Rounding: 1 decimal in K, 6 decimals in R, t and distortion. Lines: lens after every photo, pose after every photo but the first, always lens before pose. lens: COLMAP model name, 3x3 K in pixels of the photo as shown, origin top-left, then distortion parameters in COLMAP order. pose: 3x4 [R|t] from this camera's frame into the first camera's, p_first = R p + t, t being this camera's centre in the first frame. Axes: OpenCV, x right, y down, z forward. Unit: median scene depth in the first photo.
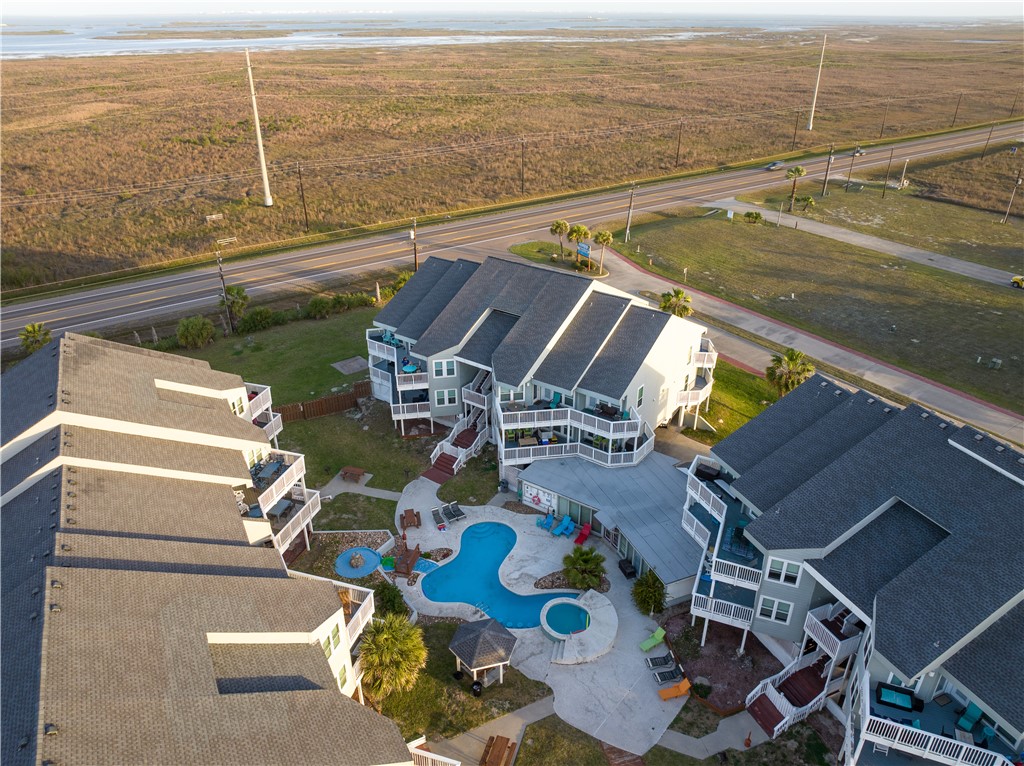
lens RADIAL K [[721.1, 0, 514.0], [0, 721.1, 380.2], [0, 0, 1]] dist [-0.027456, -0.017169]
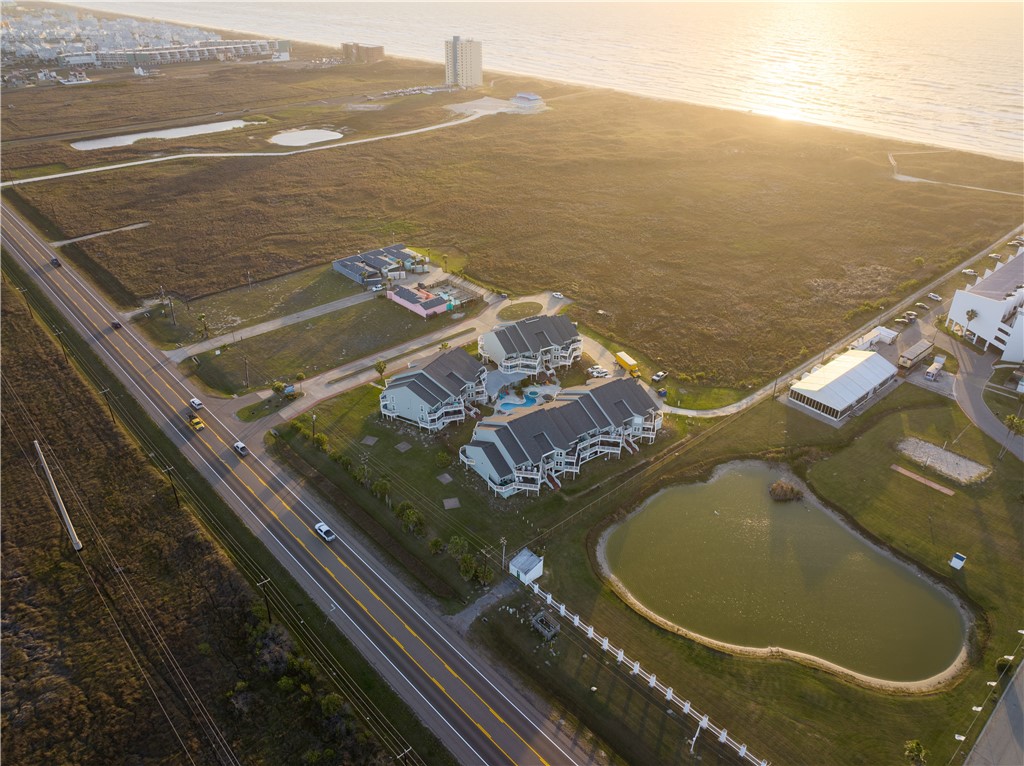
lens RADIAL K [[721.1, 0, 514.0], [0, 721.1, 380.2], [0, 0, 1]] dist [-0.027456, -0.017169]
pose [[-0.123644, -0.504075, 0.854764, -3.087644], [0.454944, 0.736719, 0.500270, -1.701493], [-0.881894, 0.450725, 0.138235, 0.340853]]
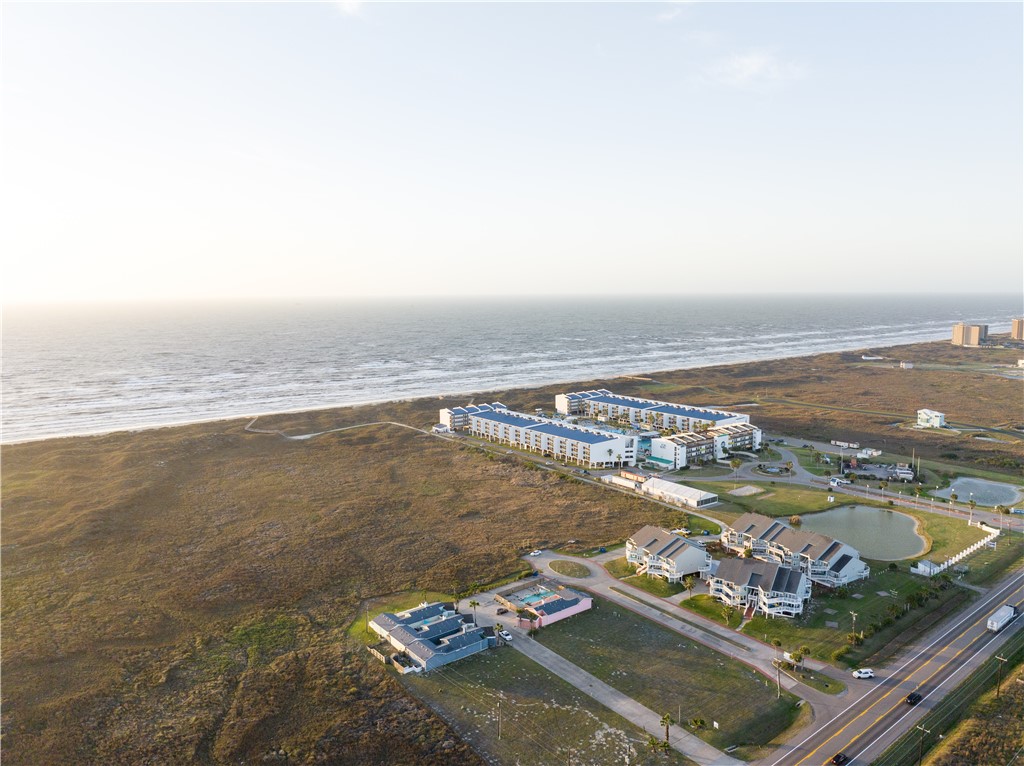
lens RADIAL K [[721.1, 0, 514.0], [0, 721.1, 380.2], [0, 0, 1]] dist [-0.027456, -0.017169]
pose [[-0.998883, 0.013695, -0.045232, 1.659228], [-0.014492, 0.822211, 0.568999, -3.405710], [0.044983, 0.569018, -0.821094, 3.913711]]
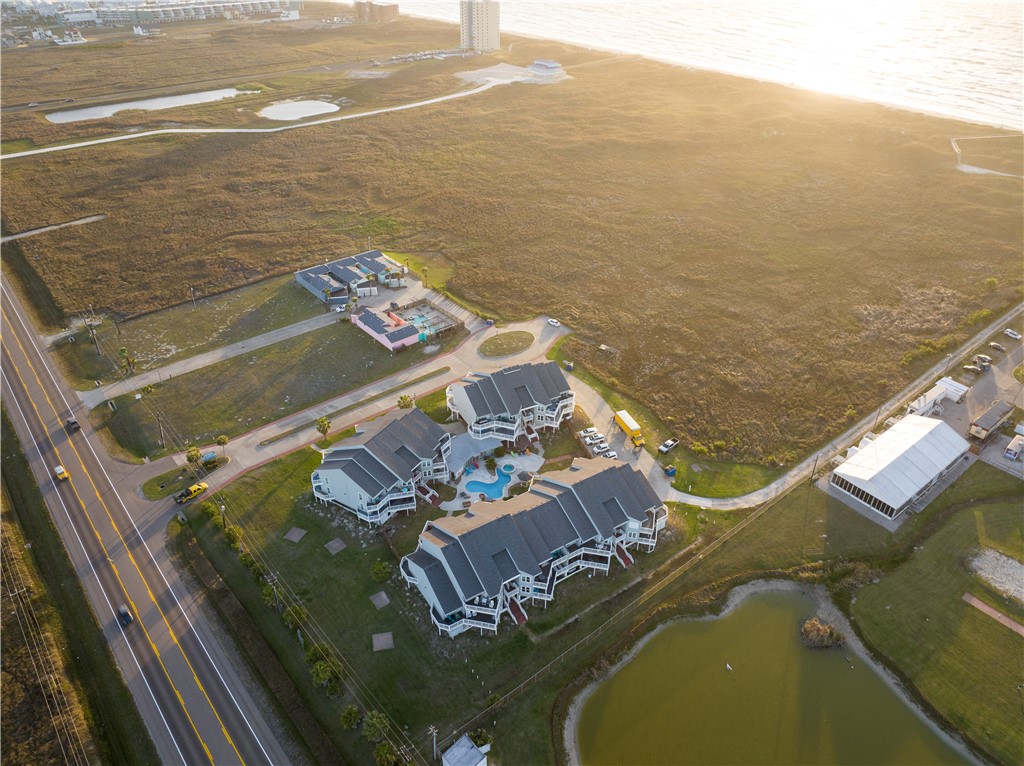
lens RADIAL K [[720.2, 0, 512.0], [0, 720.2, 383.0], [0, 0, 1]] dist [-0.035846, 0.001997]
pose [[-0.078549, -0.553904, 0.828867, -2.228978], [0.457747, 0.718567, 0.523573, -1.551859], [-0.885606, 0.420538, 0.197105, 0.046479]]
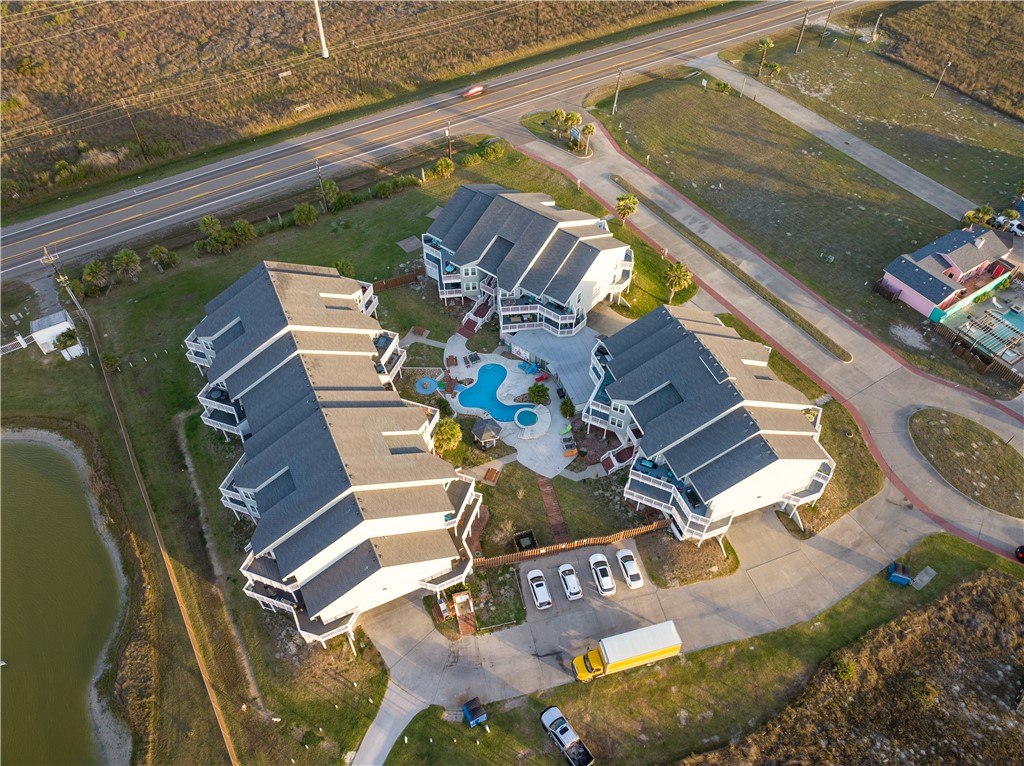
lens RADIAL K [[721.1, 0, 514.0], [0, 721.1, 380.2], [0, 0, 1]] dist [-0.027456, -0.017169]
pose [[0.998932, 0.036264, -0.028629, 0.073281], [-0.023839, 0.935326, 0.352984, -0.417955], [0.039578, -0.351925, 0.935191, -0.759790]]
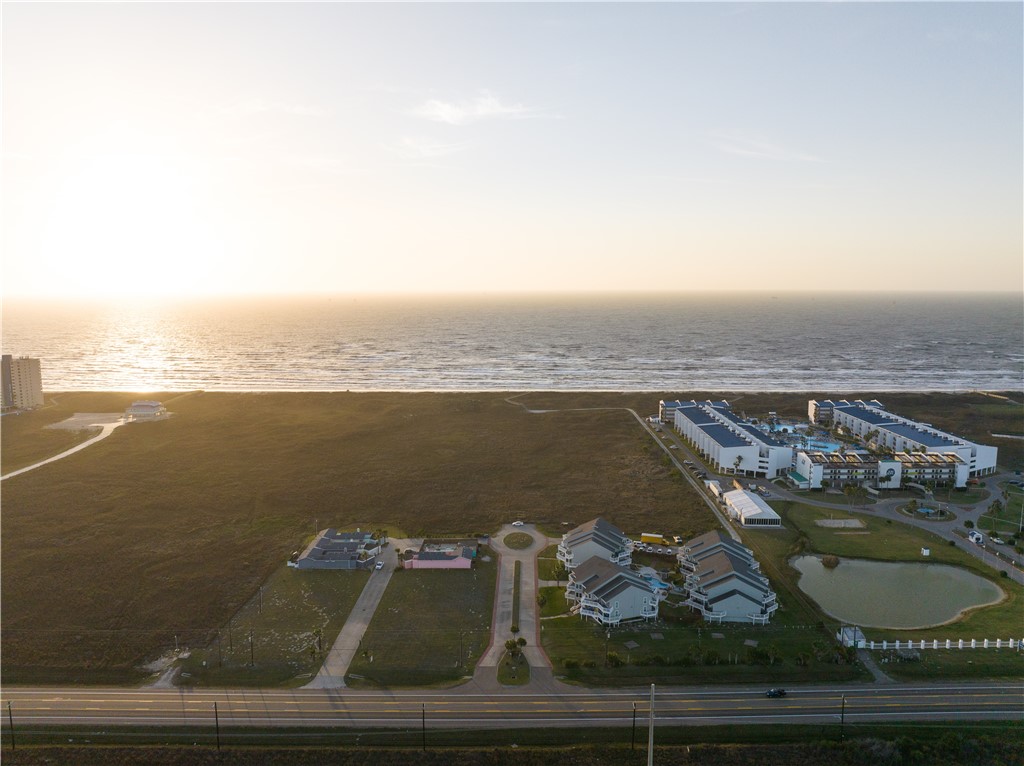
lens RADIAL K [[721.1, 0, 514.0], [0, 721.1, 380.2], [0, 0, 1]] dist [-0.027456, -0.017169]
pose [[-0.813352, -0.073388, 0.577125, -1.766149], [0.271432, 0.829555, 0.488020, -3.163002], [-0.514572, 0.553582, -0.654800, 3.495456]]
